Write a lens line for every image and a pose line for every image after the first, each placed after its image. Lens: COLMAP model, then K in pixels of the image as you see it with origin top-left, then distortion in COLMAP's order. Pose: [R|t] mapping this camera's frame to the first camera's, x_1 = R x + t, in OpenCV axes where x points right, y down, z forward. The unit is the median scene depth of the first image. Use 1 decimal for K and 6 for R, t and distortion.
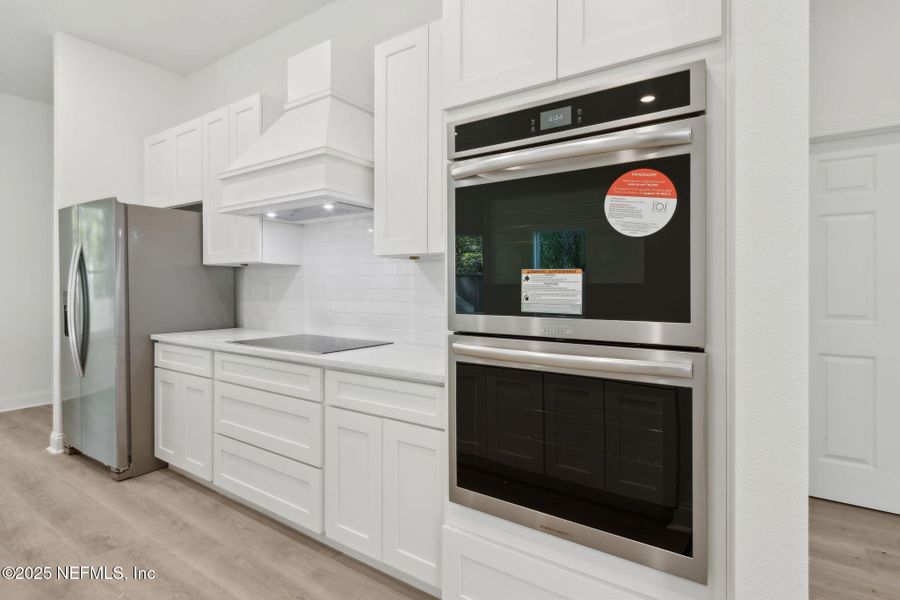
lens RADIAL K [[441.3, 0, 445.3], [0, 441.3, 284.5], [0, 0, 1]] dist [-0.003851, -0.000514]
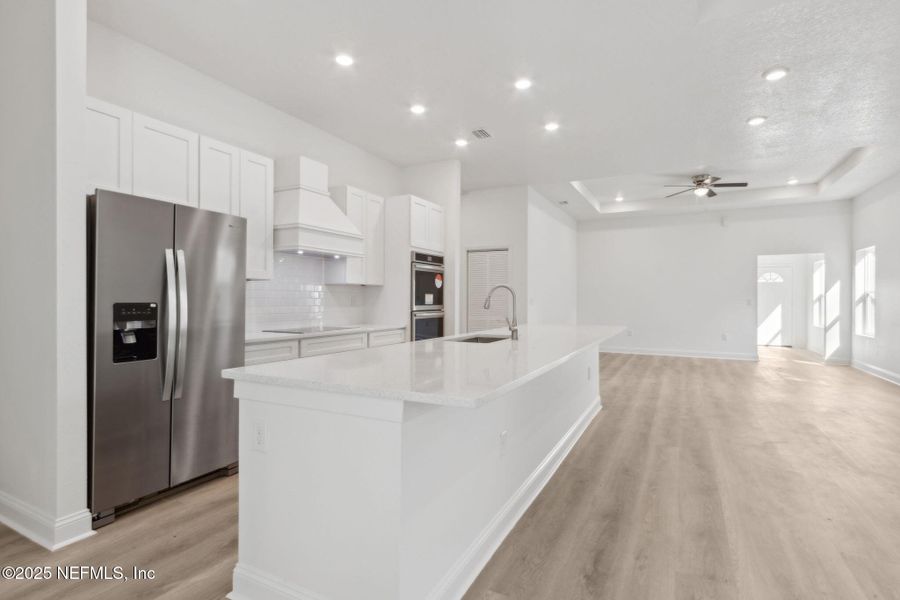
lens RADIAL K [[441.3, 0, 451.6], [0, 441.3, 304.2], [0, 0, 1]] dist [-0.003851, -0.000514]
pose [[-0.113167, -0.010162, 0.993524, -2.445985], [-0.003521, 0.999946, 0.009827, 0.014201], [-0.993570, -0.002386, -0.113196, 0.766142]]
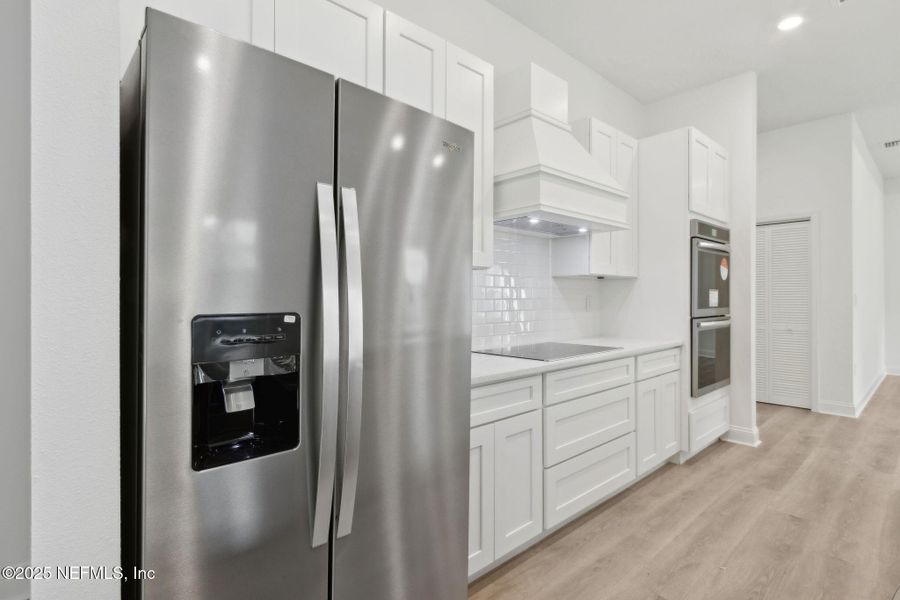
lens RADIAL K [[441.3, 0, 451.3], [0, 441.3, 298.8], [0, 0, 1]] dist [-0.003851, -0.000514]
pose [[0.245192, 0.000207, 0.969475, -1.622291], [0.002488, 0.999997, -0.000842, 0.010436], [-0.969471, 0.002618, 0.245191, 1.130591]]
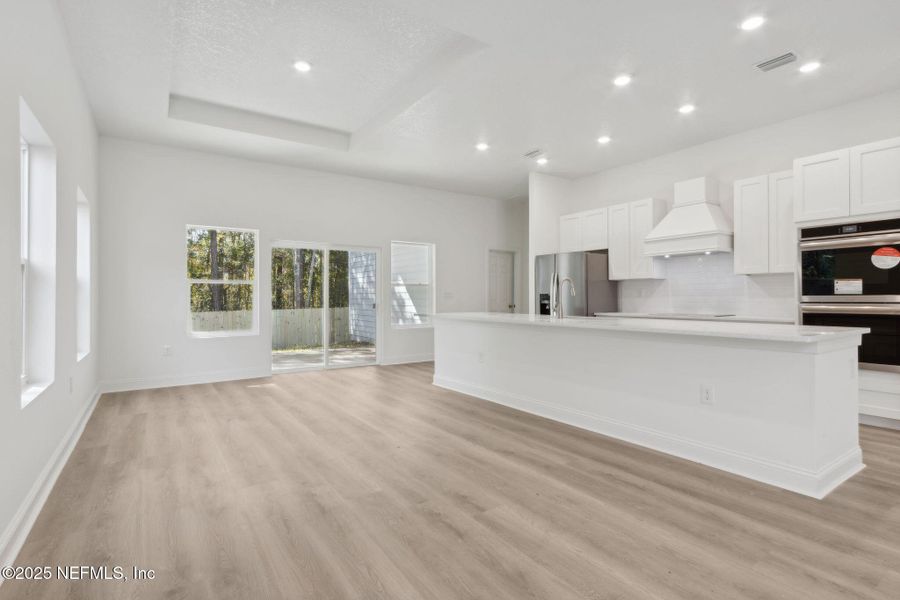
lens RADIAL K [[441.3, 0, 442.6], [0, 441.3, 294.0], [0, 0, 1]] dist [-0.003851, -0.000514]
pose [[0.923580, -0.005647, -0.383364, -0.702191], [0.002720, 0.999963, -0.008175, 0.049607], [0.383396, 0.006508, 0.923561, -1.703438]]
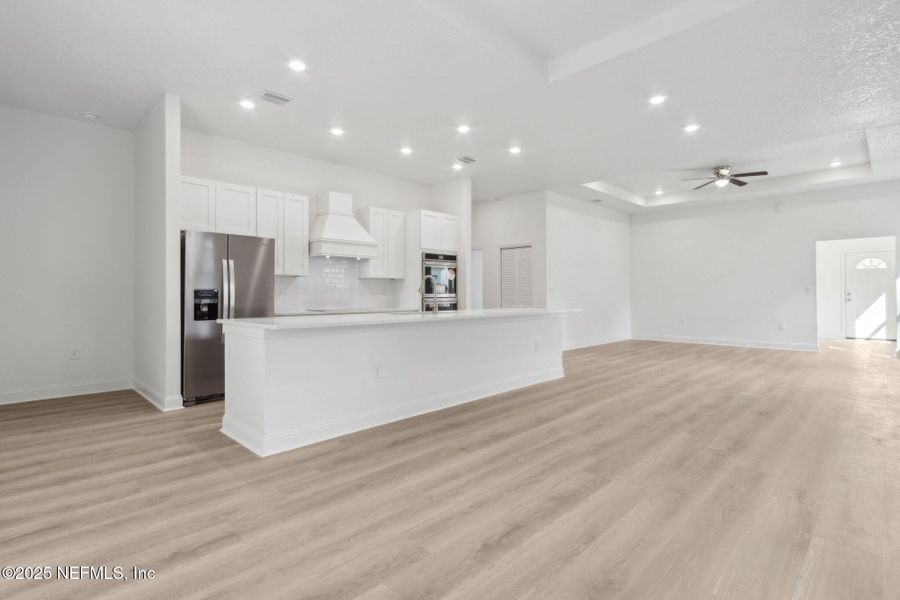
lens RADIAL K [[441.3, 0, 460.3], [0, 441.3, 292.3], [0, 0, 1]] dist [-0.003851, -0.000514]
pose [[0.171751, 0.004695, 0.985129, -3.095991], [0.003704, 0.999978, -0.005412, 0.054470], [-0.985133, 0.004578, 0.171730, -0.111049]]
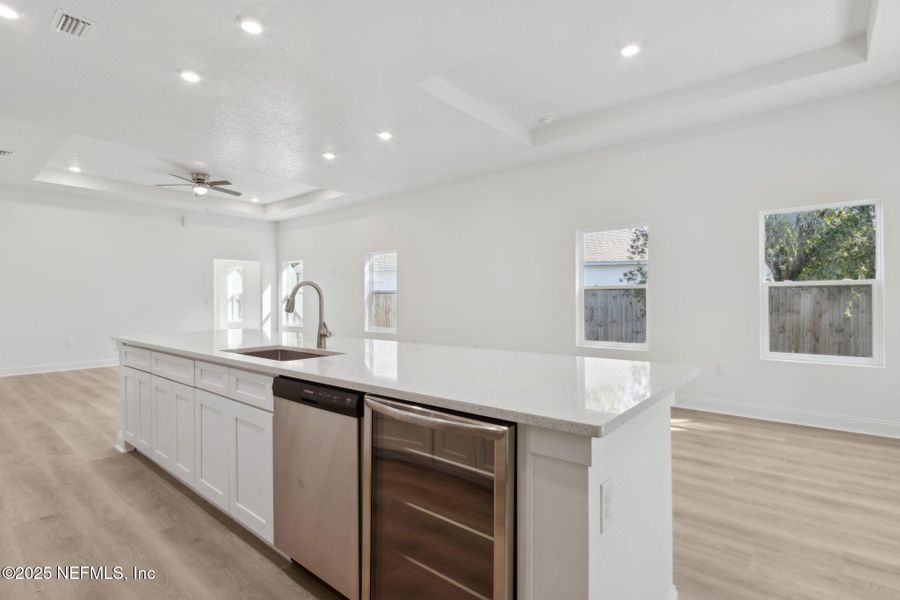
lens RADIAL K [[441.3, 0, 454.5], [0, 441.3, 280.6], [0, 0, 1]] dist [-0.003851, -0.000514]
pose [[-0.994952, 0.011186, 0.099727, -1.483261], [0.006755, 0.998979, -0.044660, 0.018906], [-0.100125, -0.043761, -0.994012, 1.597150]]
